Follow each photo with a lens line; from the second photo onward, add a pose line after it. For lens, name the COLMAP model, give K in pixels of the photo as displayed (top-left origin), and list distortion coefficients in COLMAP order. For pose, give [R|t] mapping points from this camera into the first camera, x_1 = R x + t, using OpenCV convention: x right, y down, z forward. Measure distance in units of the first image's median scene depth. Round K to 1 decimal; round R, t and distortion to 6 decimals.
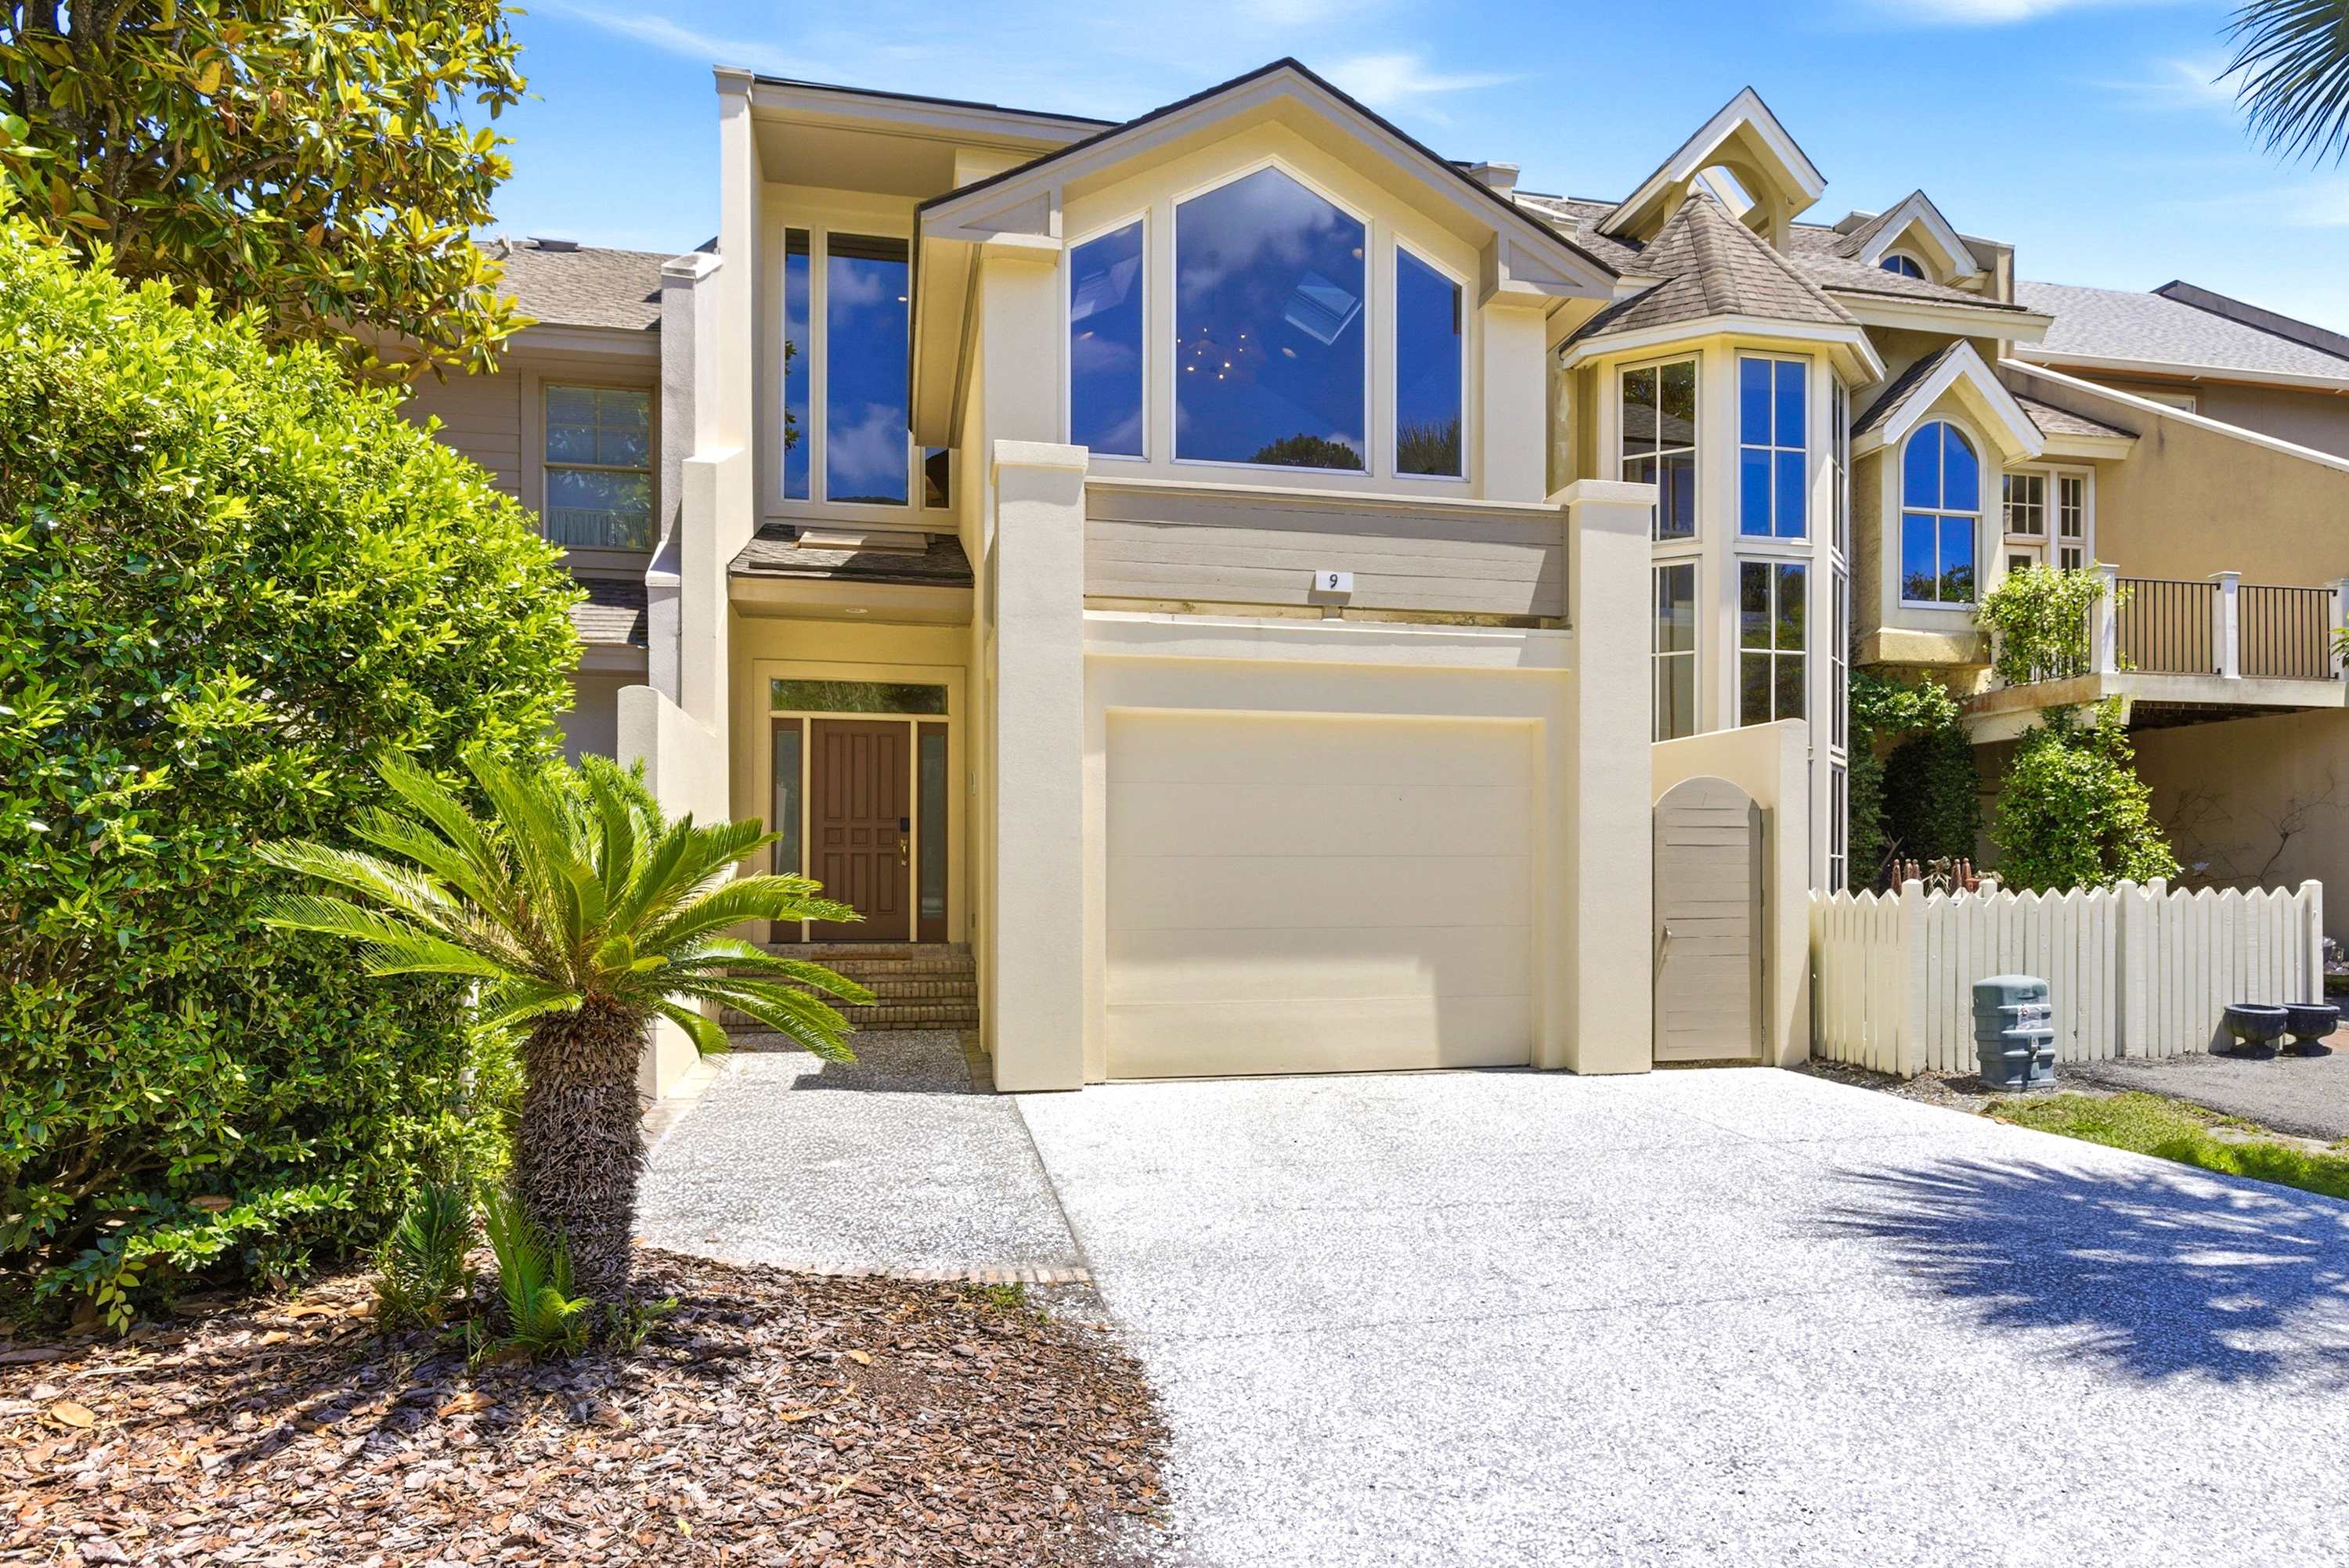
lens RADIAL K [[1249.4, 0, 1170.0], [0, 1249.4, 832.7], [0, 0, 1]] dist [-0.006434, -0.001196]
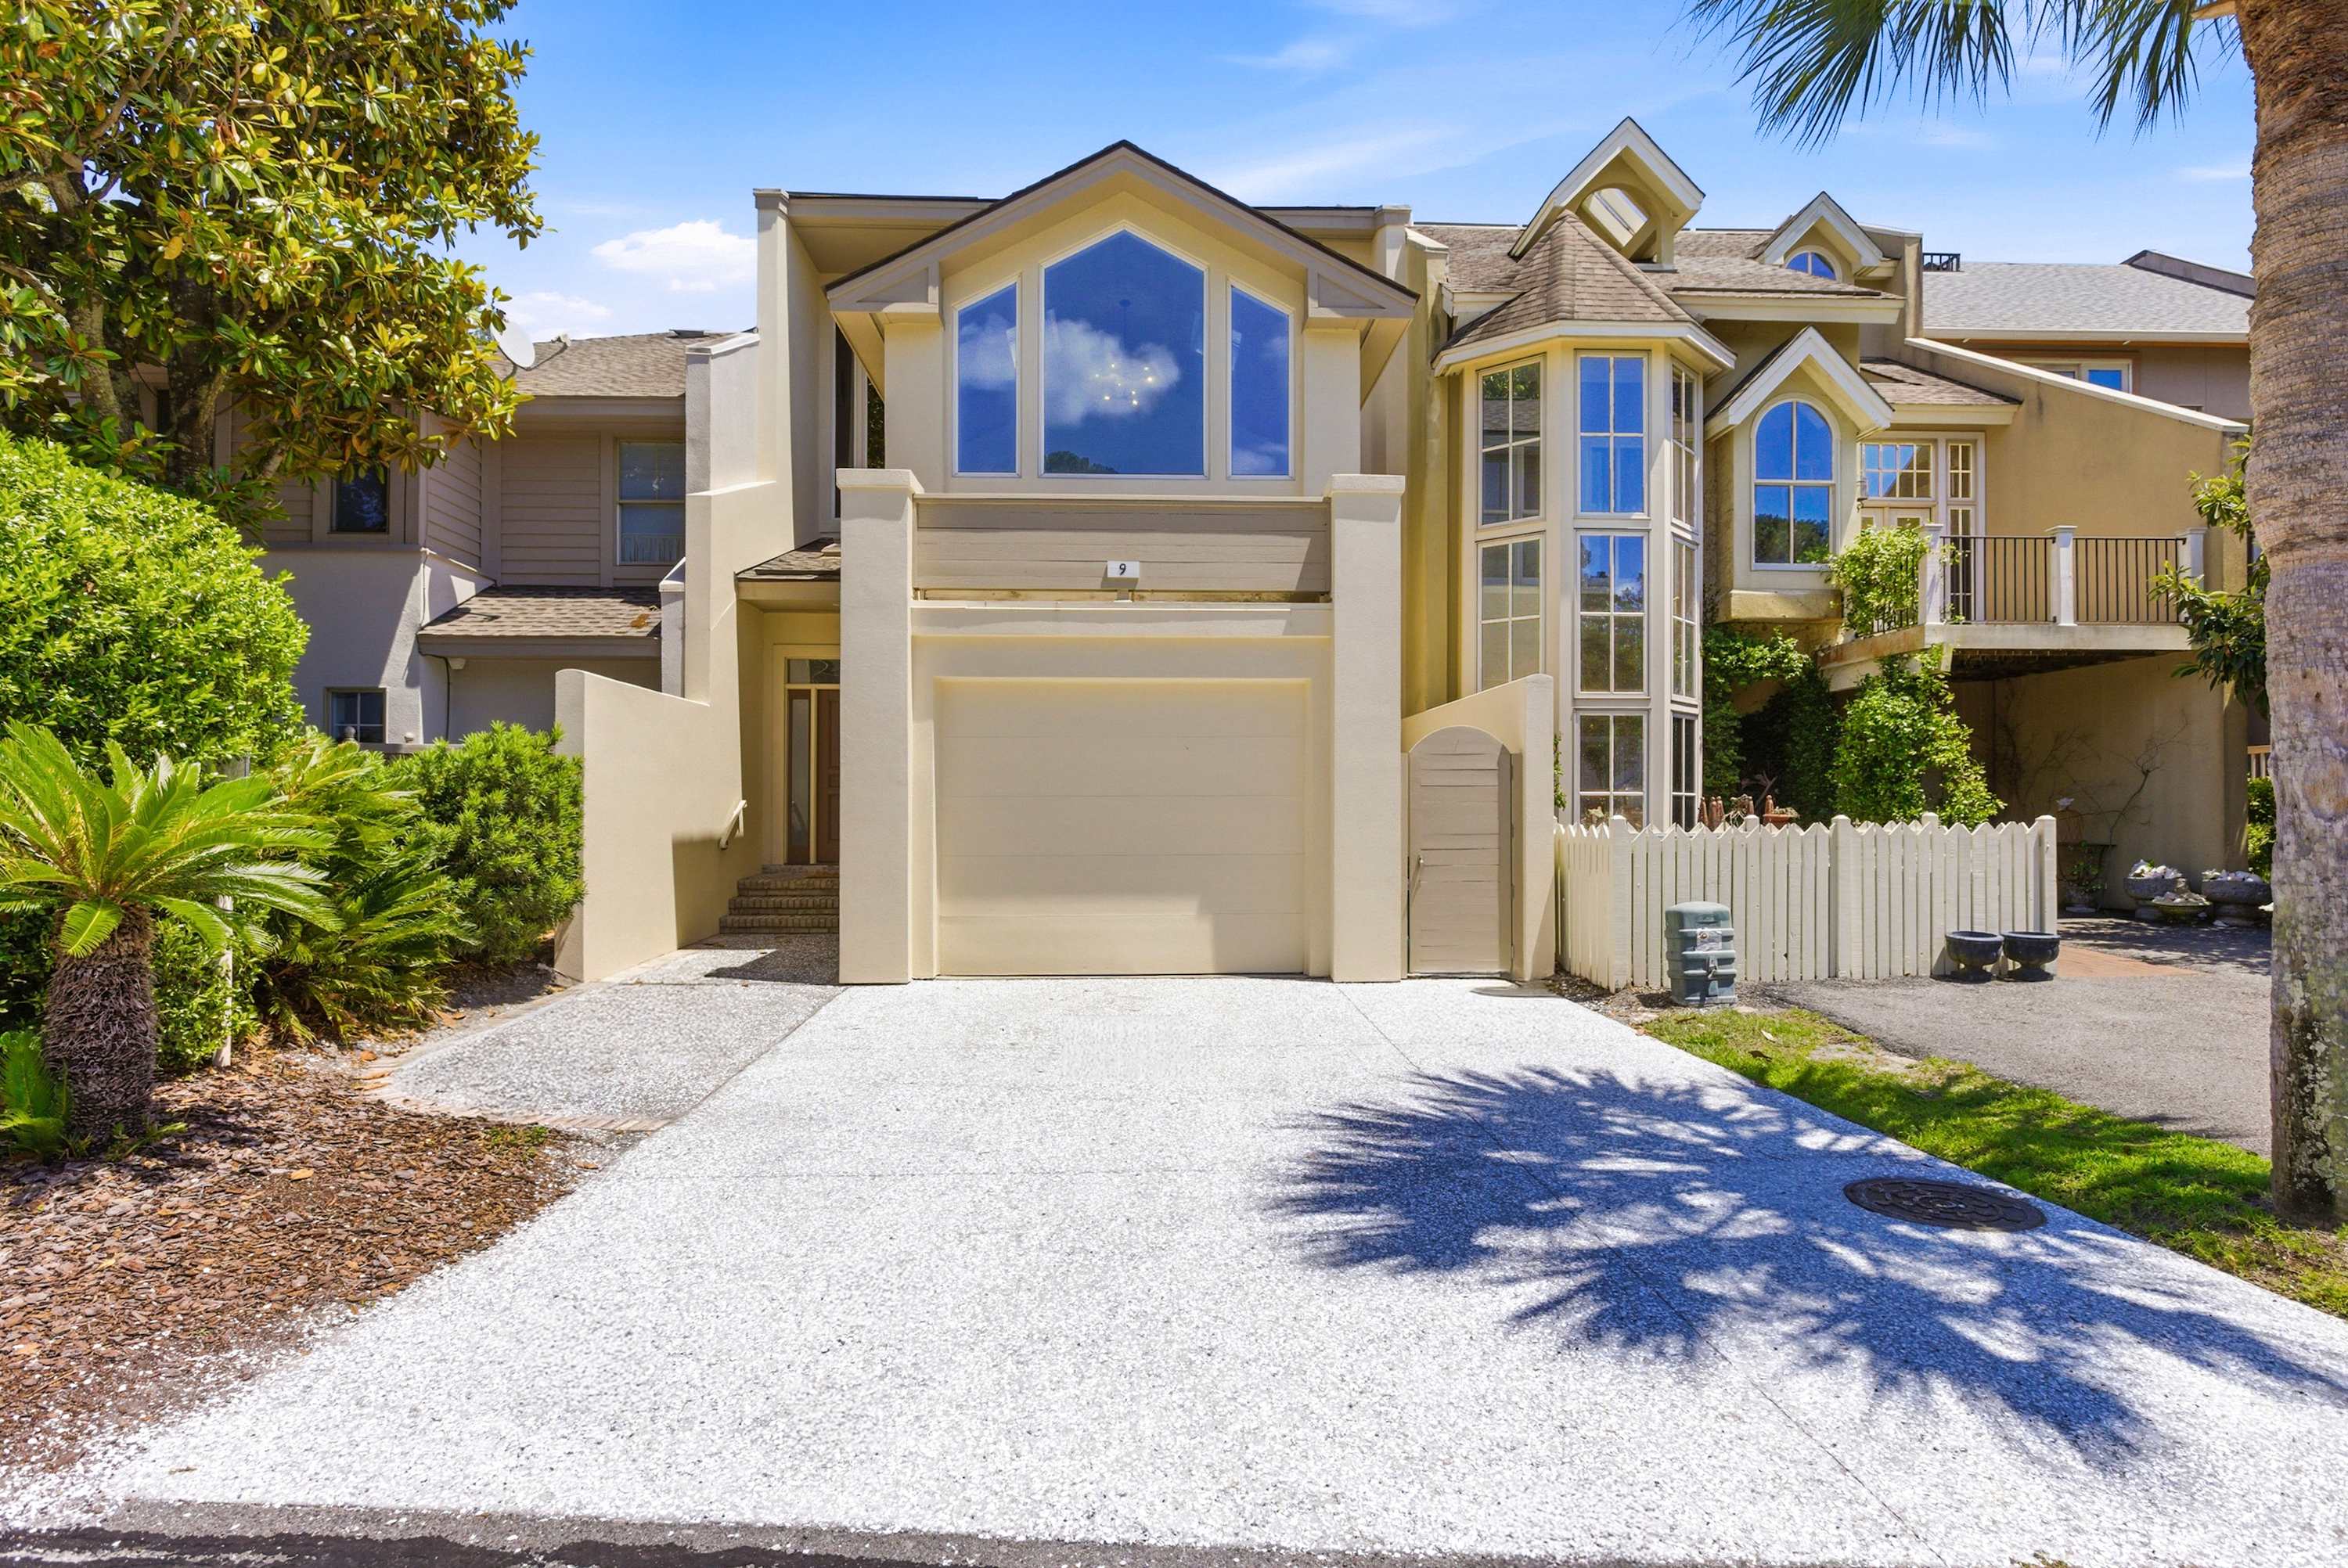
lens RADIAL K [[1023.9, 0, 1183.7], [0, 1023.9, 774.1], [0, 0, 1]] dist [-0.008567, 0.000543]
pose [[0.987338, -0.006362, -0.158503, 0.255259], [0.006315, 0.999980, -0.000805, -0.001134], [0.158505, -0.000206, 0.987358, 0.020435]]
